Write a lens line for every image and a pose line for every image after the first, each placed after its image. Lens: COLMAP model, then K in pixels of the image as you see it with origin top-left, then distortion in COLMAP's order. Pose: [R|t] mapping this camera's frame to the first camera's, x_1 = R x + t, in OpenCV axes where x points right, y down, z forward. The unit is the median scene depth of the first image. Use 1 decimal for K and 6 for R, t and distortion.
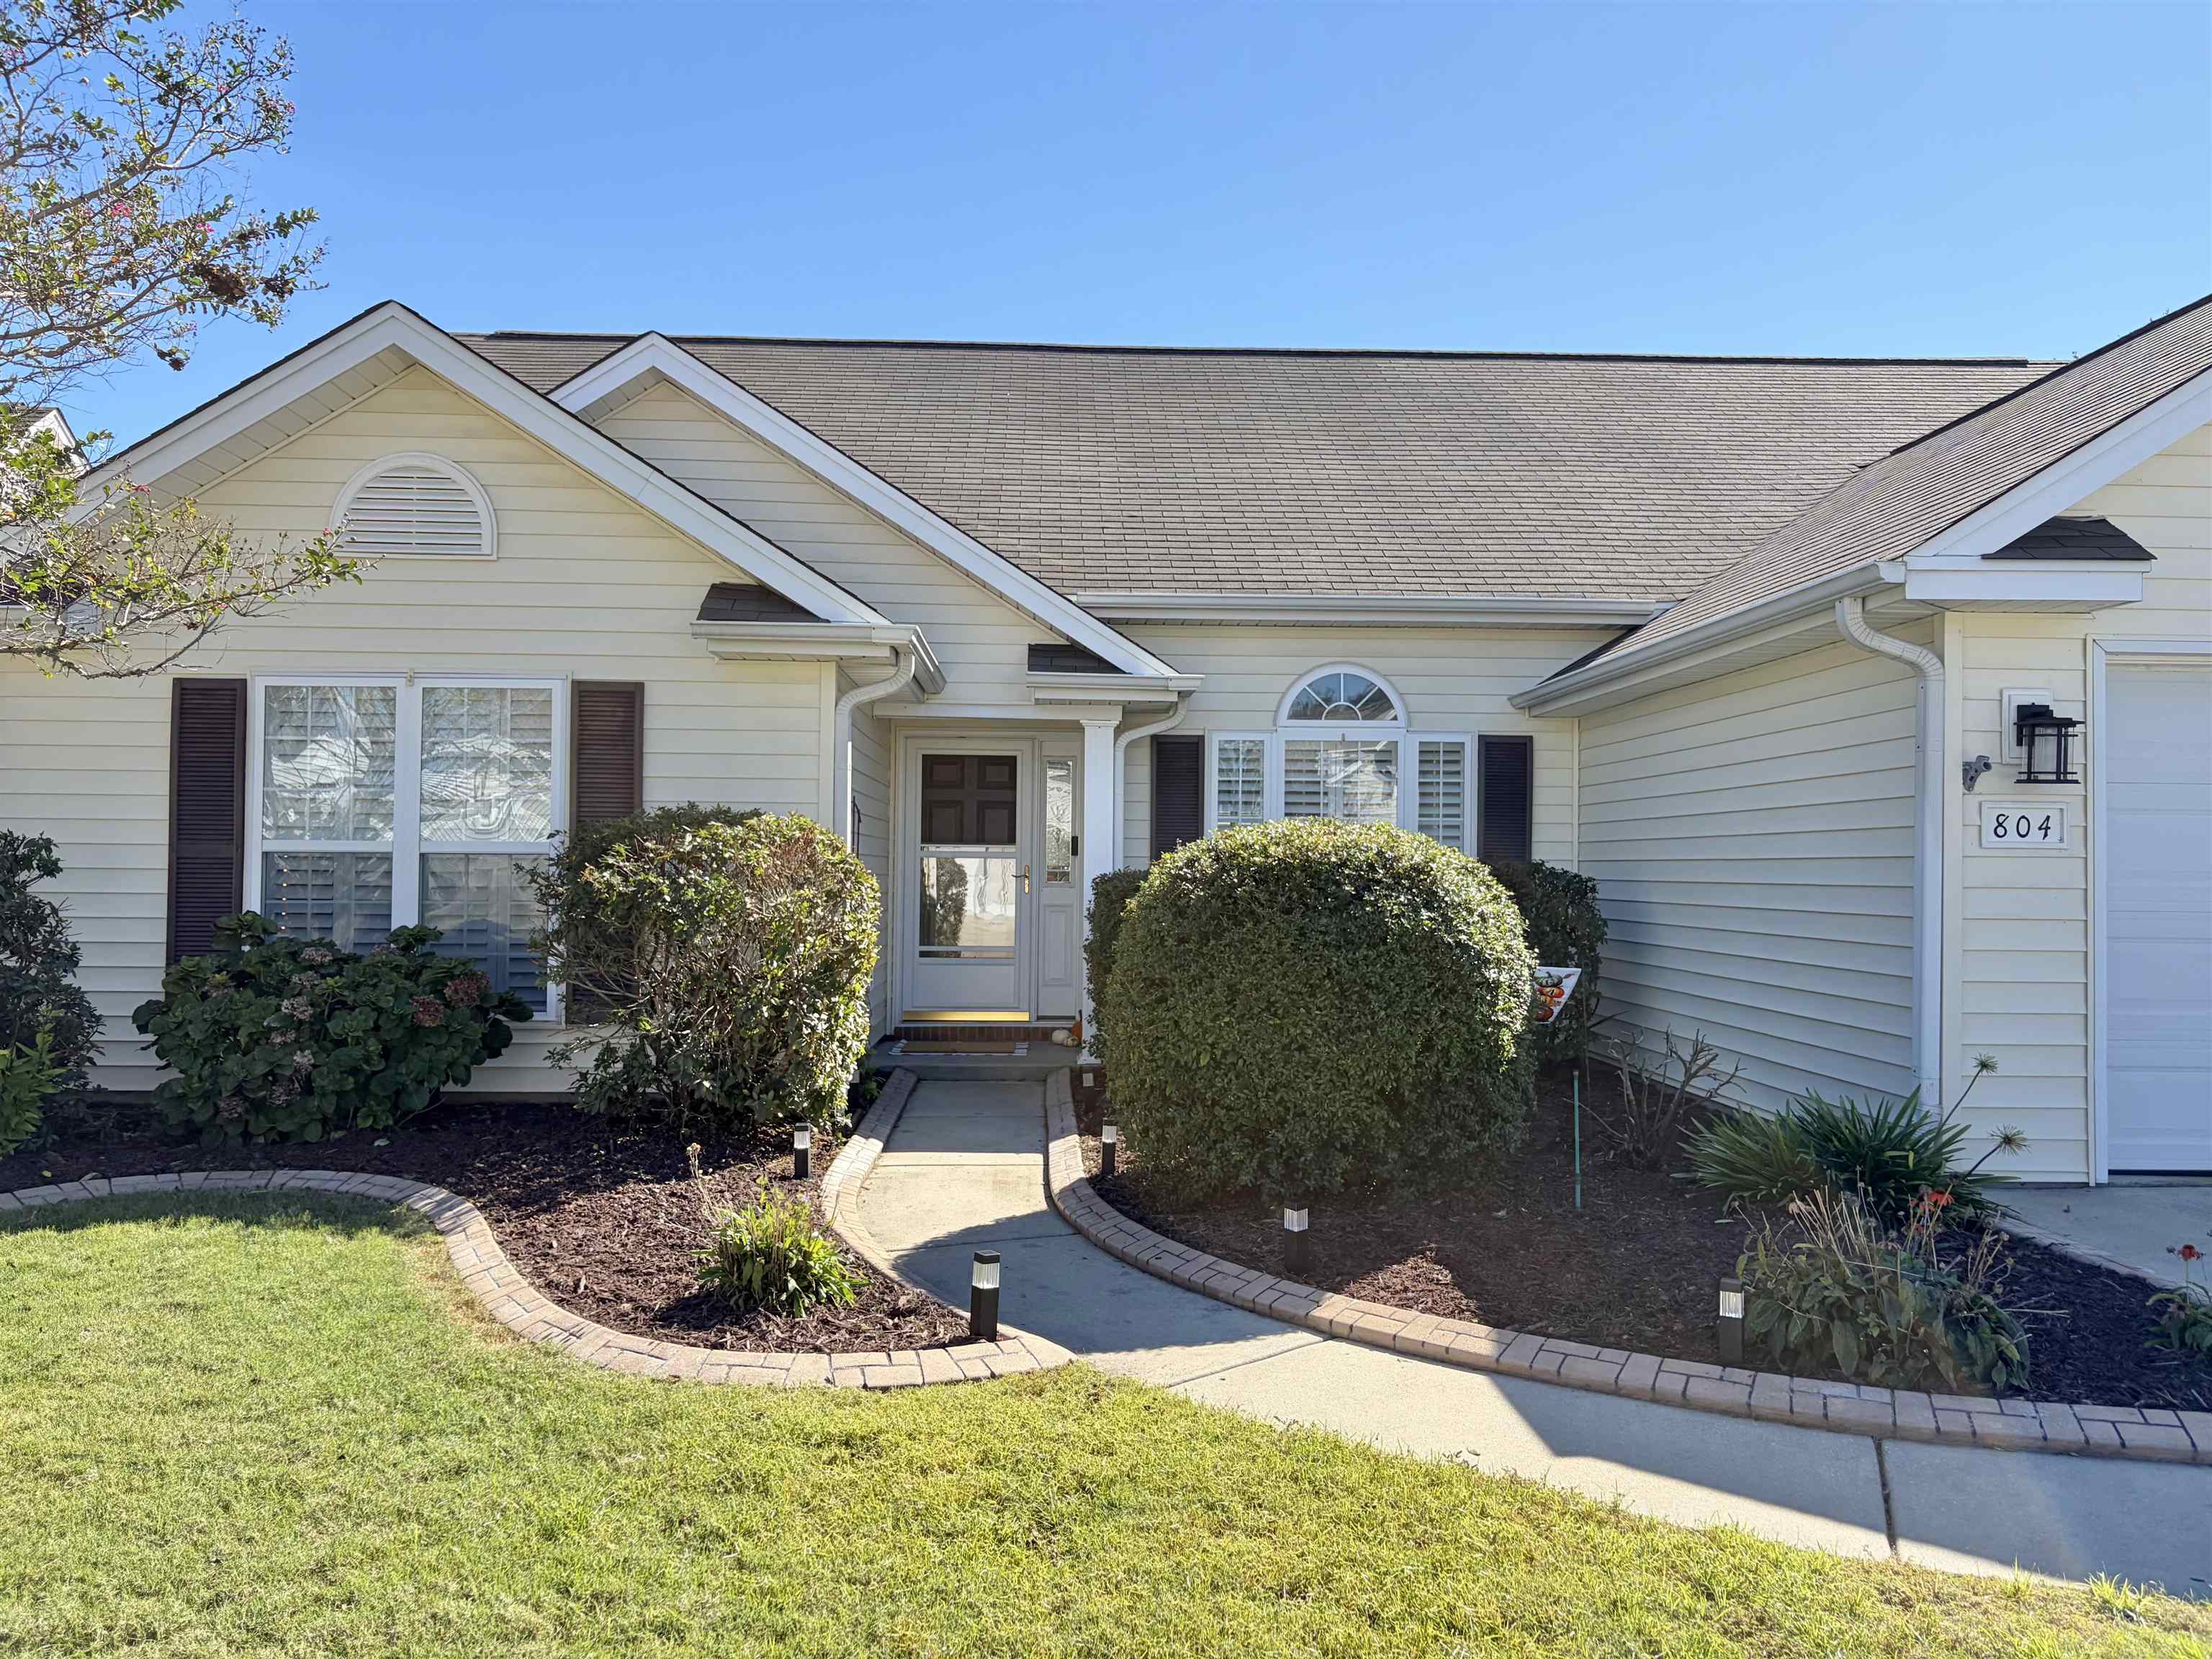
lens RADIAL K [[1692.9, 0, 1106.0], [0, 1692.9, 829.5], [0, 0, 1]] dist [0.033360, -0.005084]
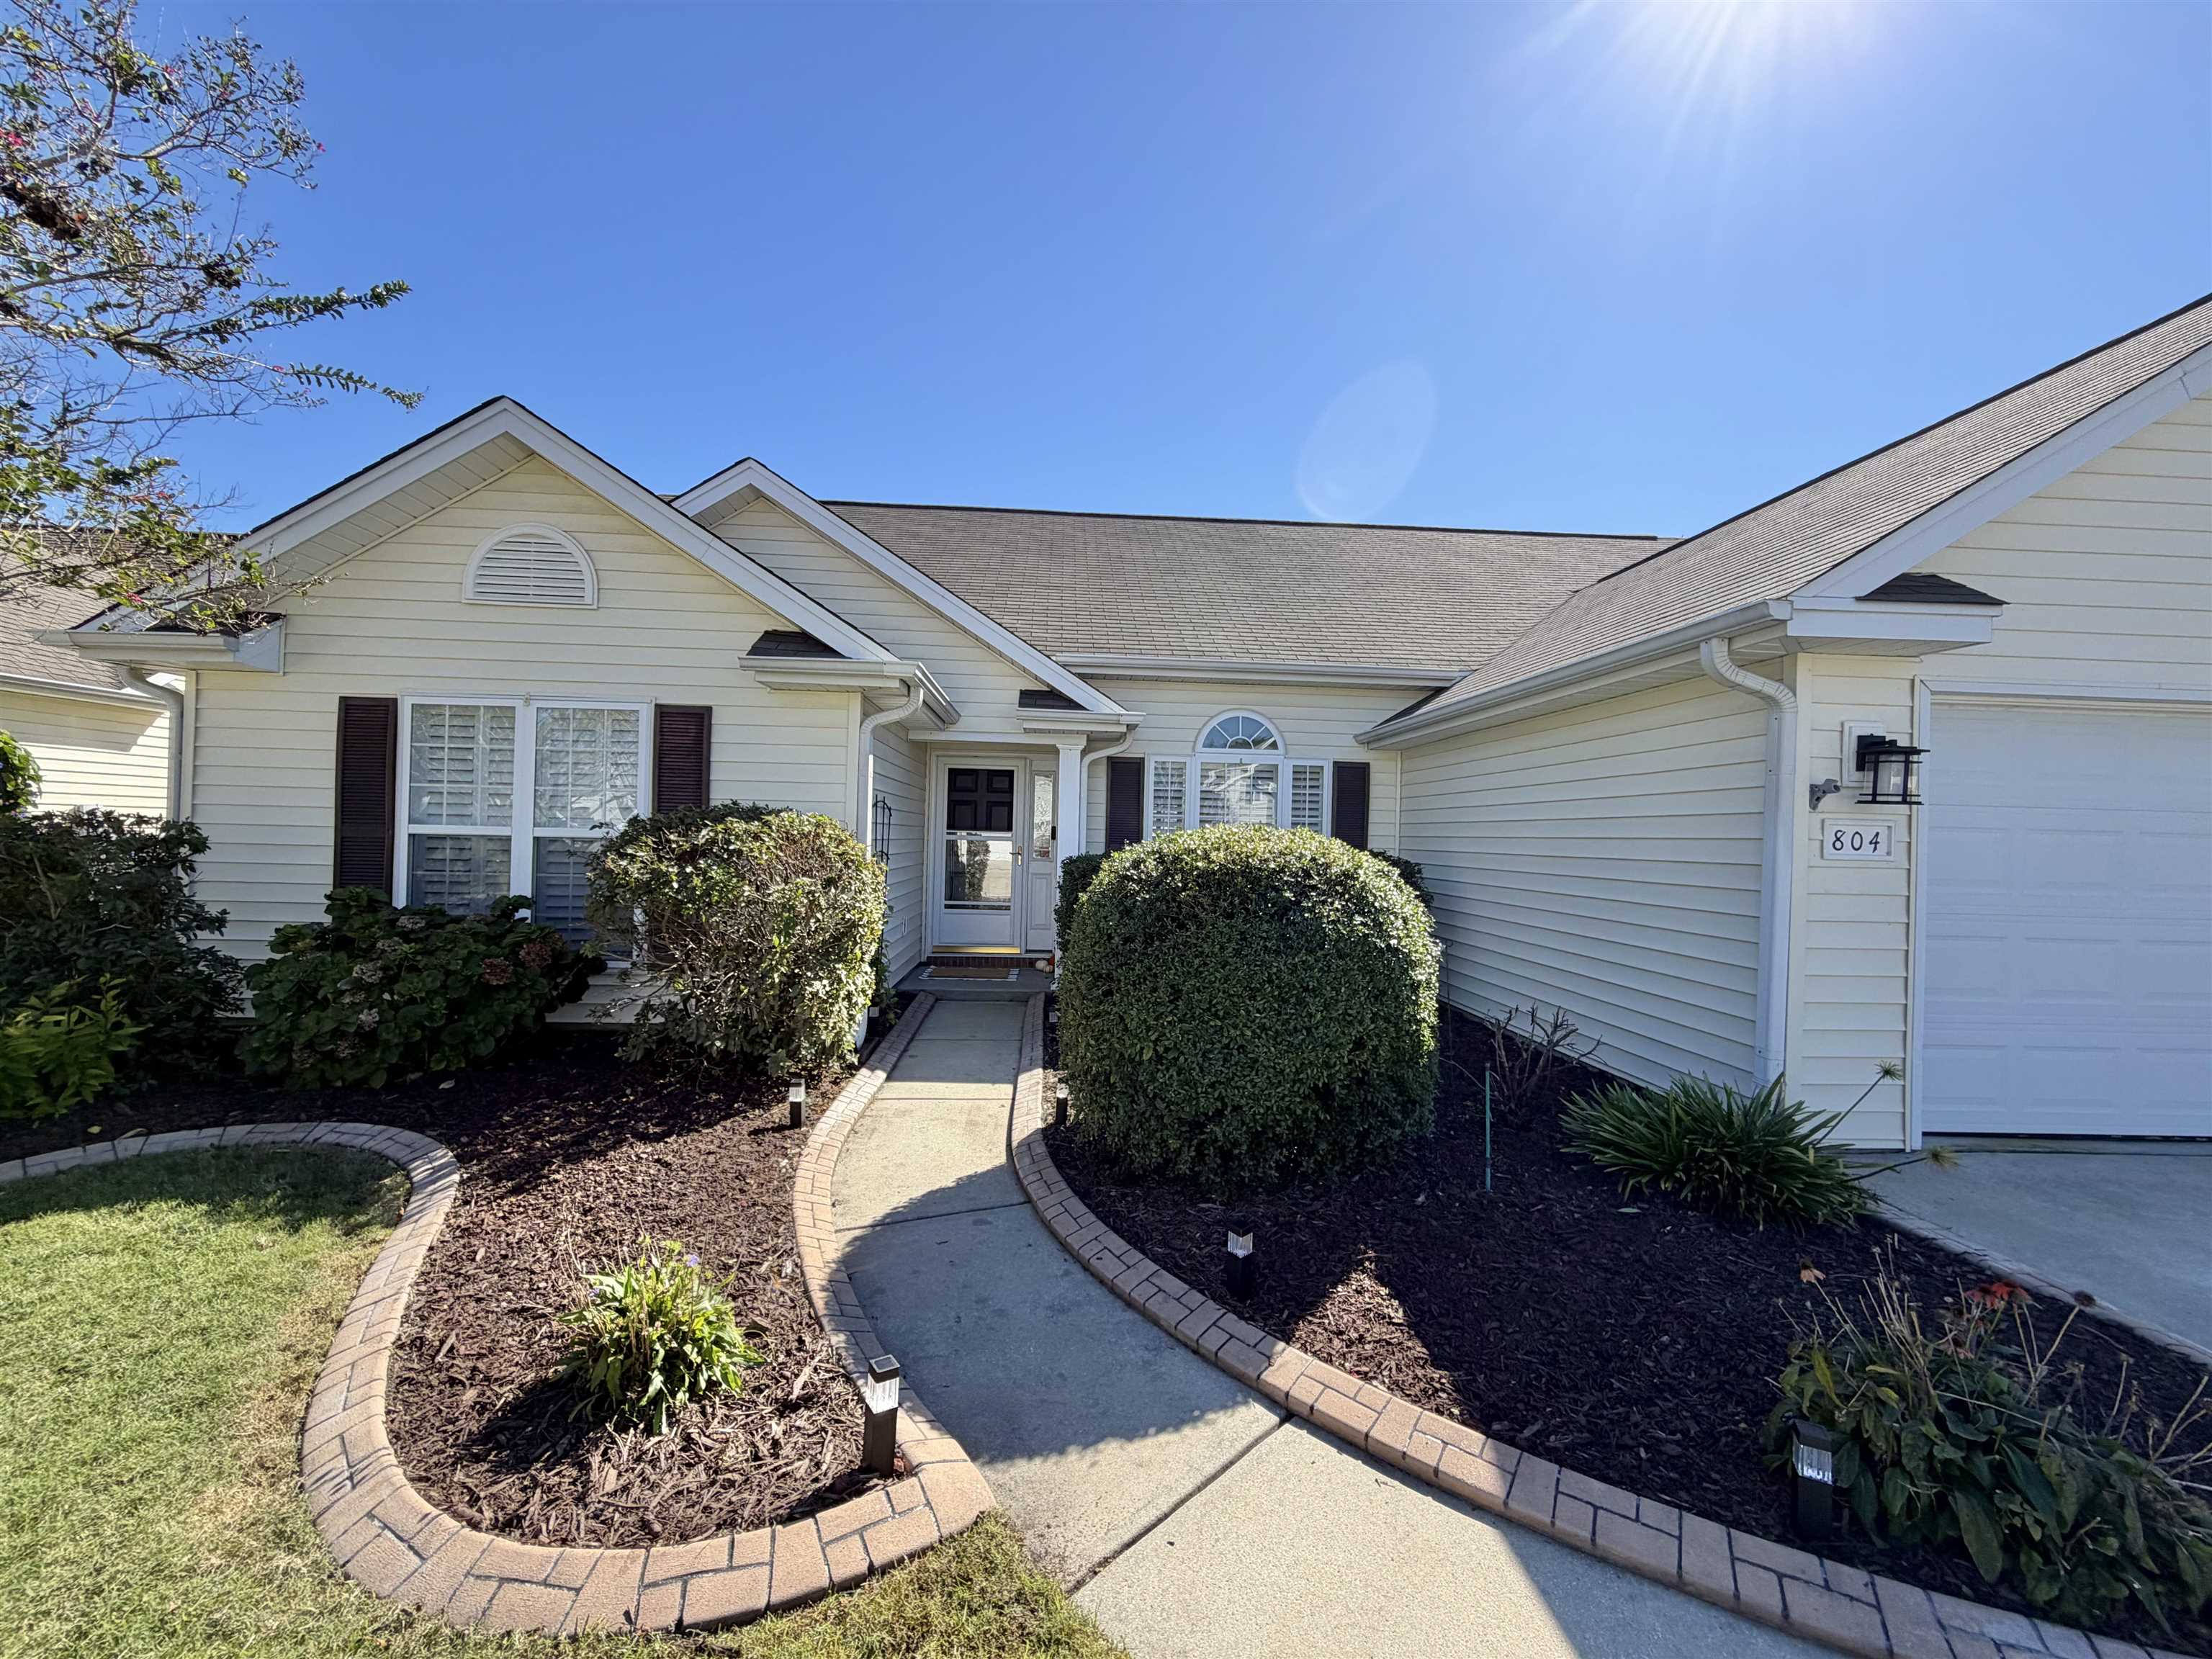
lens RADIAL K [[887.7, 0, 1106.0], [0, 887.7, 829.5], [0, 0, 1]] dist [-0.000100, 0.000157]
pose [[0.999644, 0.015260, 0.021880, 0.014982], [-0.015626, 0.999739, 0.016661, -0.010512], [-0.021620, -0.016997, 0.999622, 0.370668]]
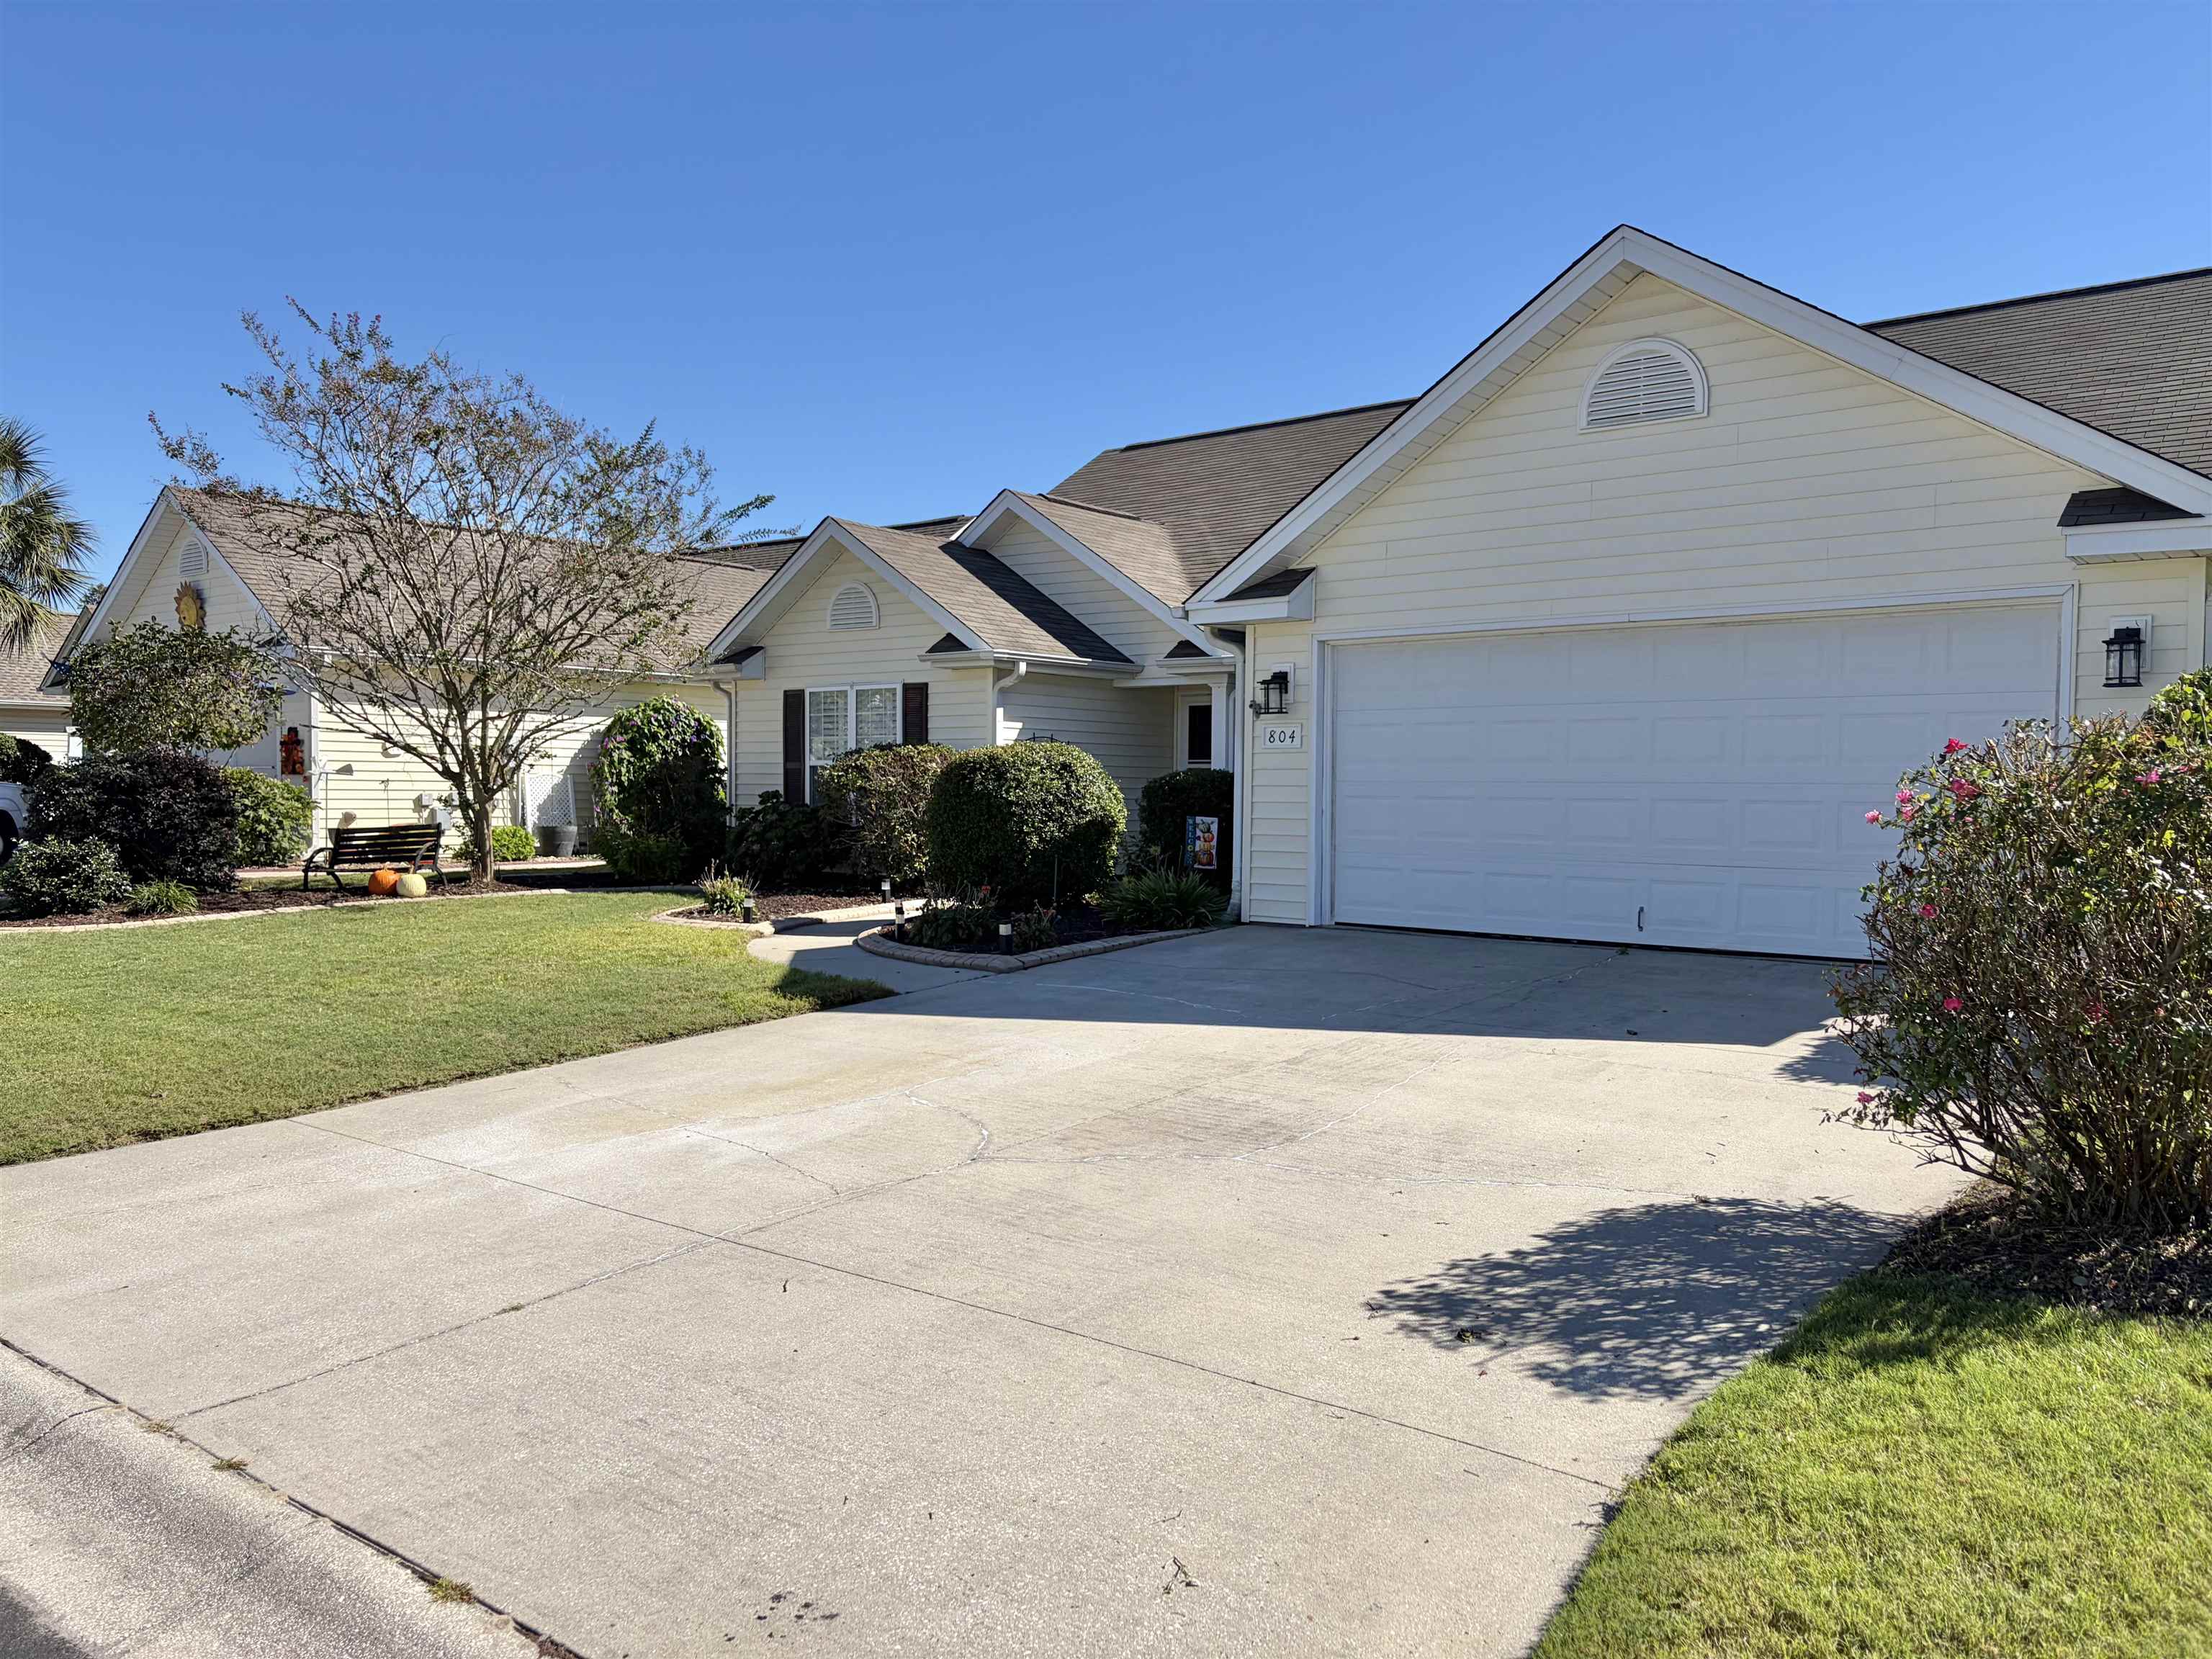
lens RADIAL K [[1692.9, 0, 1106.0], [0, 1692.9, 829.5], [0, 0, 1]] dist [0.033360, -0.005084]
pose [[0.752586, 0.011743, -0.658390, 1.450745], [0.013579, 0.999352, 0.033345, 0.031892], [0.658354, -0.034036, 0.751938, -0.483904]]
